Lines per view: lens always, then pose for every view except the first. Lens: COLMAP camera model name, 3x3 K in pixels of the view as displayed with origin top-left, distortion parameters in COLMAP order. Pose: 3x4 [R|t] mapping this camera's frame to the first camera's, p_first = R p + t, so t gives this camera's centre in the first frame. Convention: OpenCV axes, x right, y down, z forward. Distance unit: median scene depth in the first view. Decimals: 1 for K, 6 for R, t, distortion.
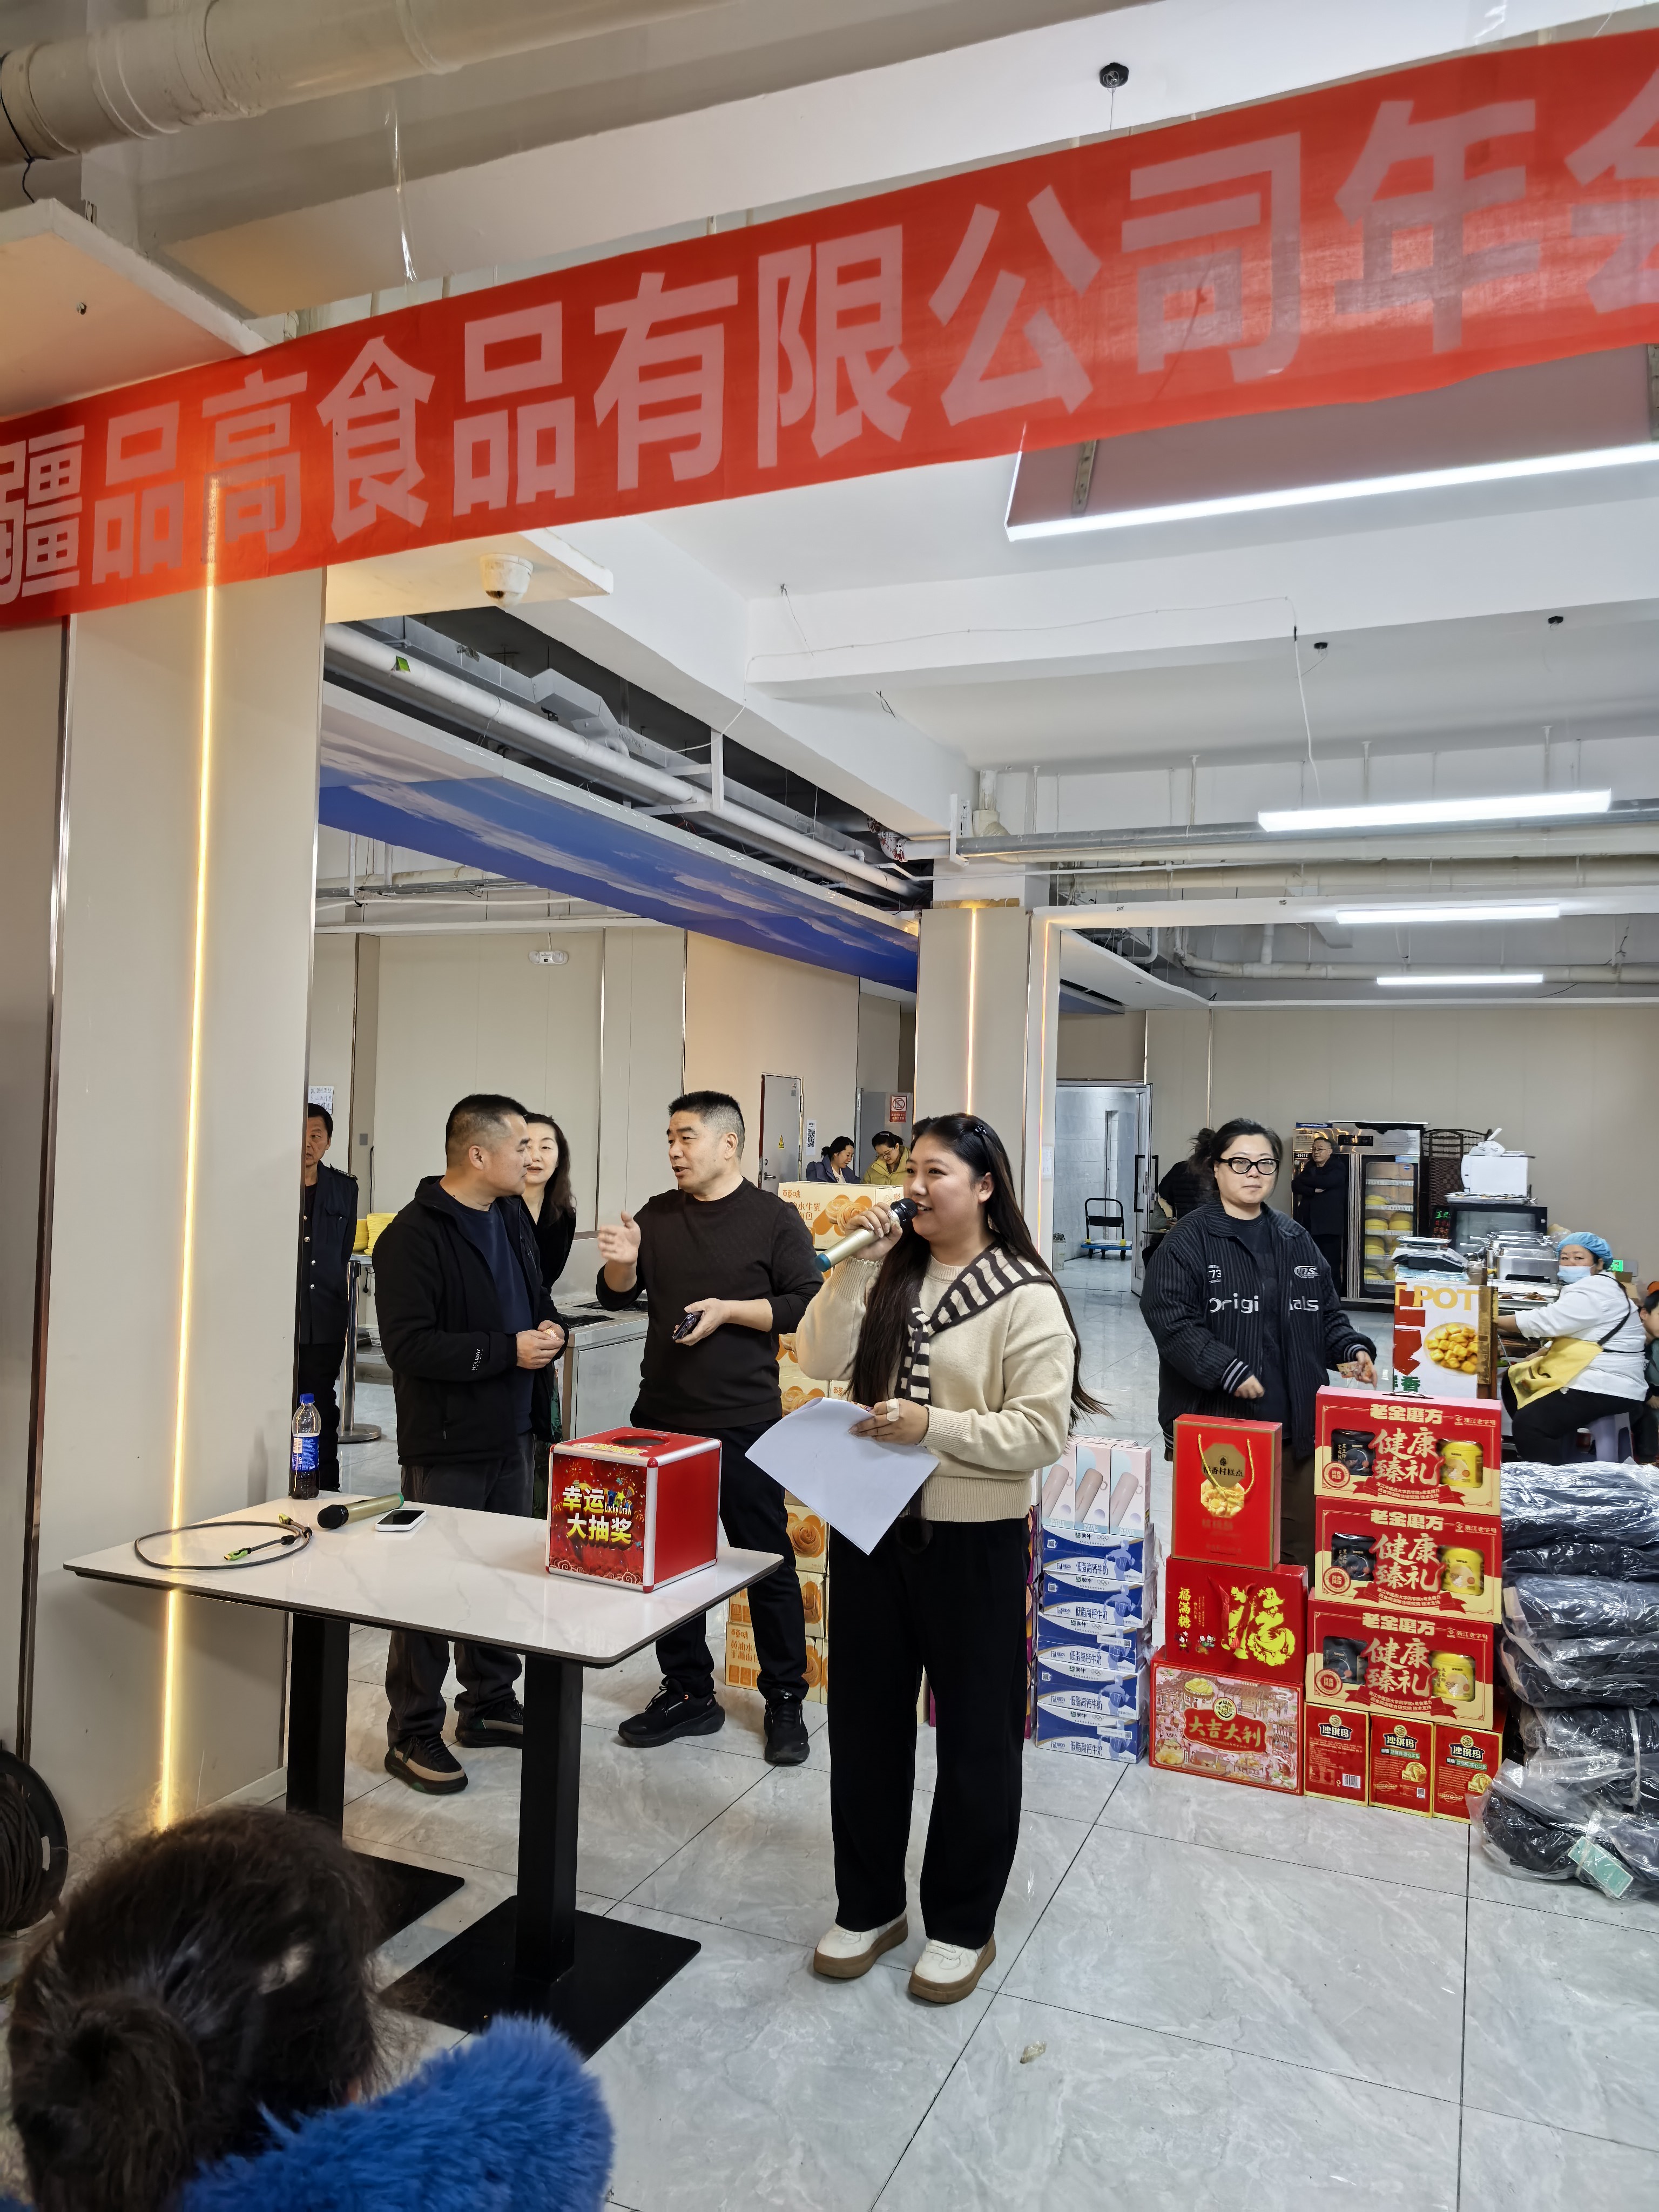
lens RADIAL K [[1600.7, 0, 795.7], [0, 1600.7, 1096.7], [0, 0, 1]] dist [0.039703, -0.054036]
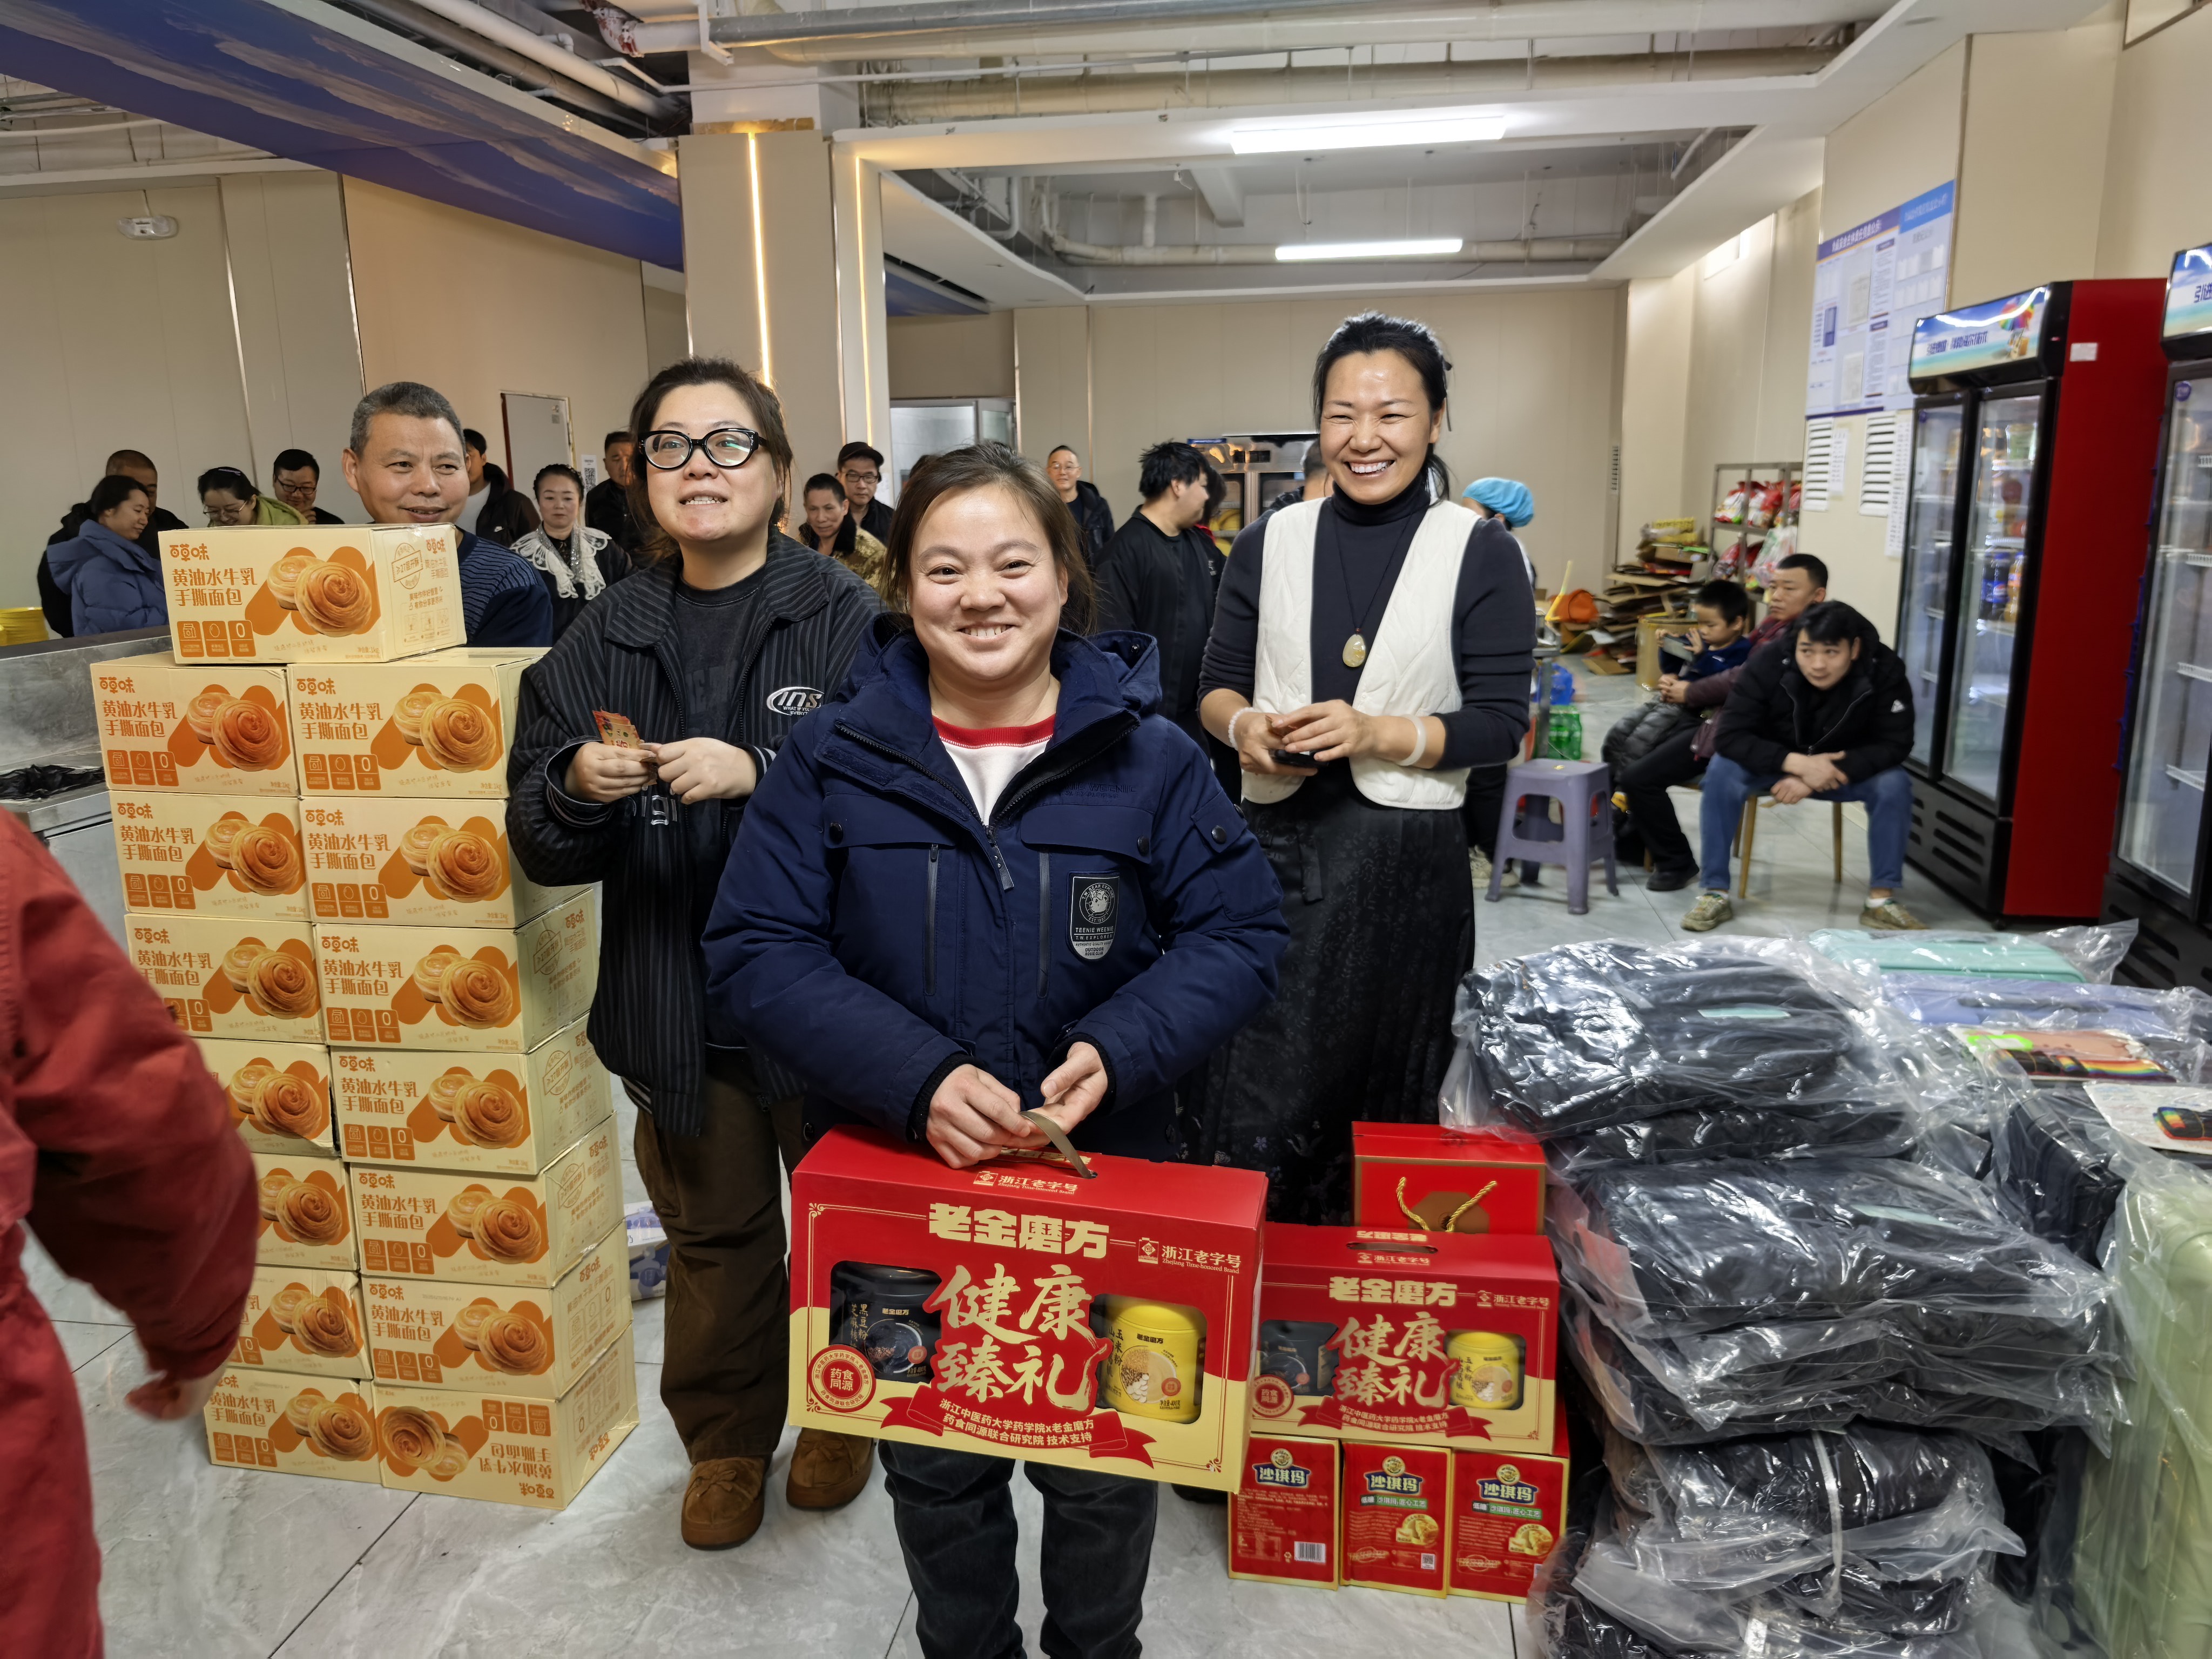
lens RADIAL K [[1597.4, 0, 1097.3], [0, 1597.4, 819.7], [0, 0, 1]] dist [0.038293, -0.058216]
pose [[0.968640, -0.093164, 0.230339, 0.096037], [0.037742, 0.971455, 0.234204, 0.025296], [-0.245584, -0.218167, 0.944506, 0.311813]]
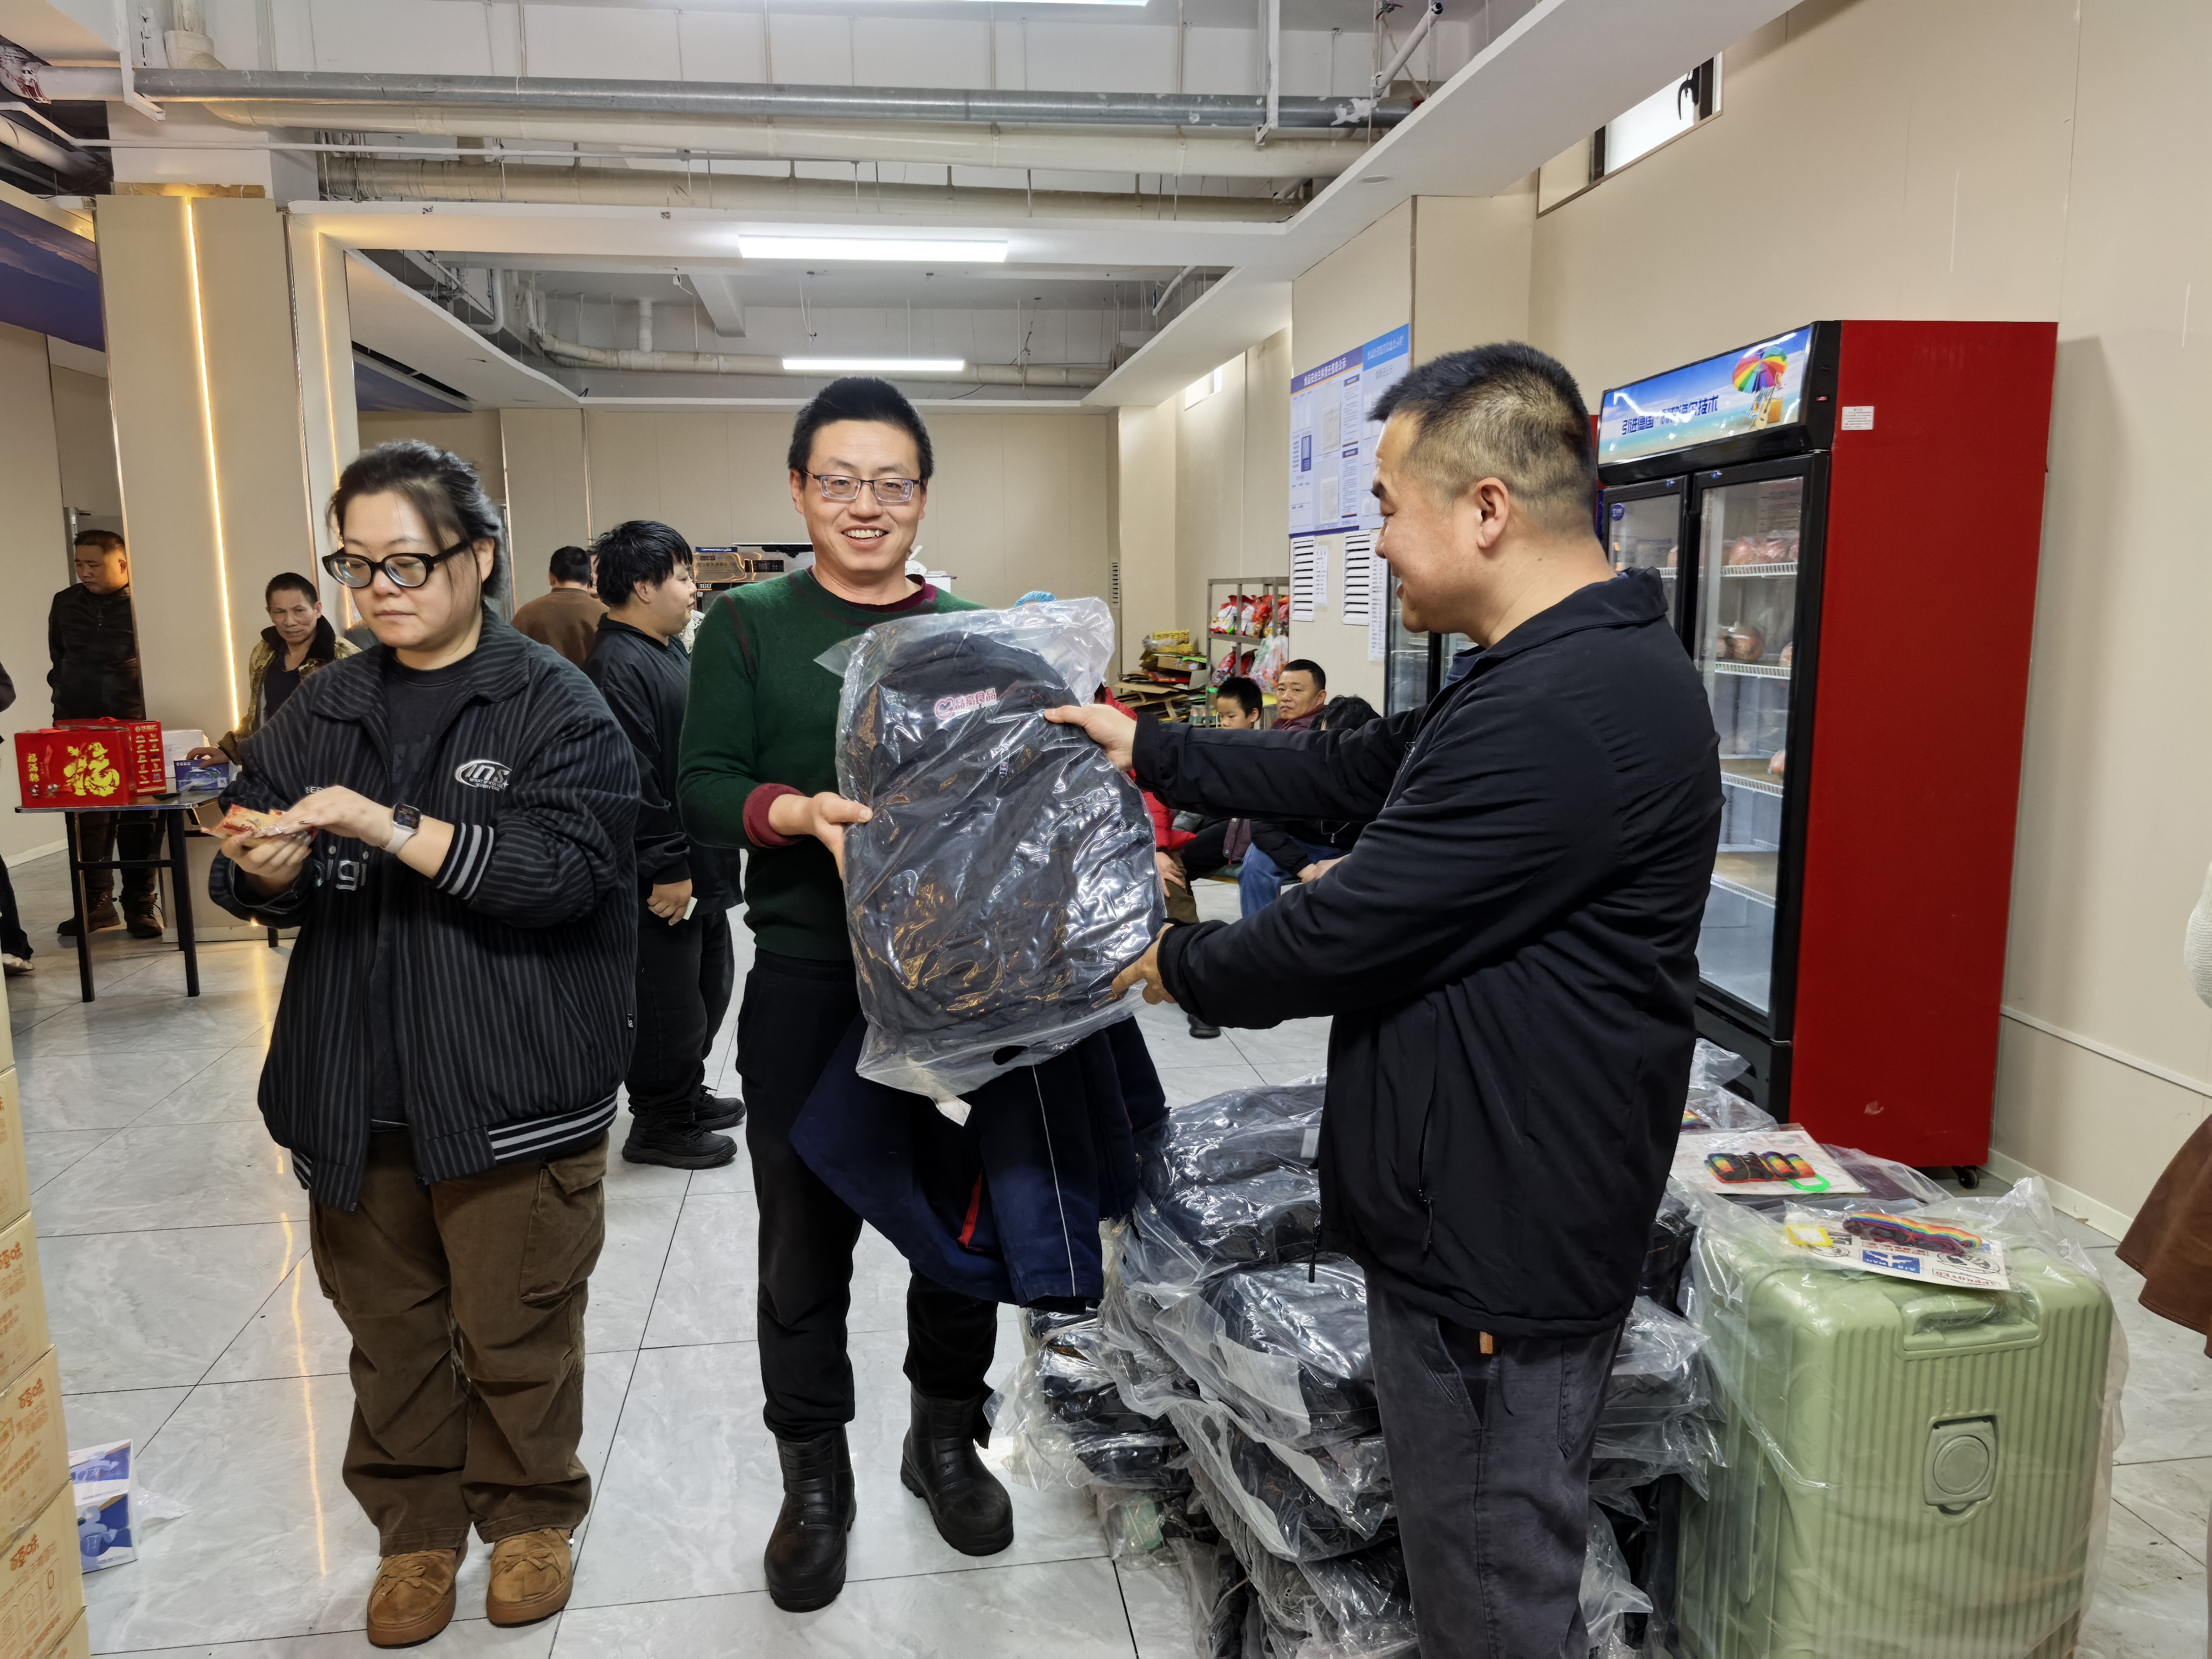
lens RADIAL K [[1591.8, 0, 1100.0], [0, 1591.8, 840.7], [0, 0, 1]] dist [0.031977, -0.045895]
pose [[0.850237, -0.116219, 0.513411, 0.090858], [0.020650, 0.981937, 0.188080, 0.030518], [-0.525996, -0.149311, 0.837278, 0.339960]]
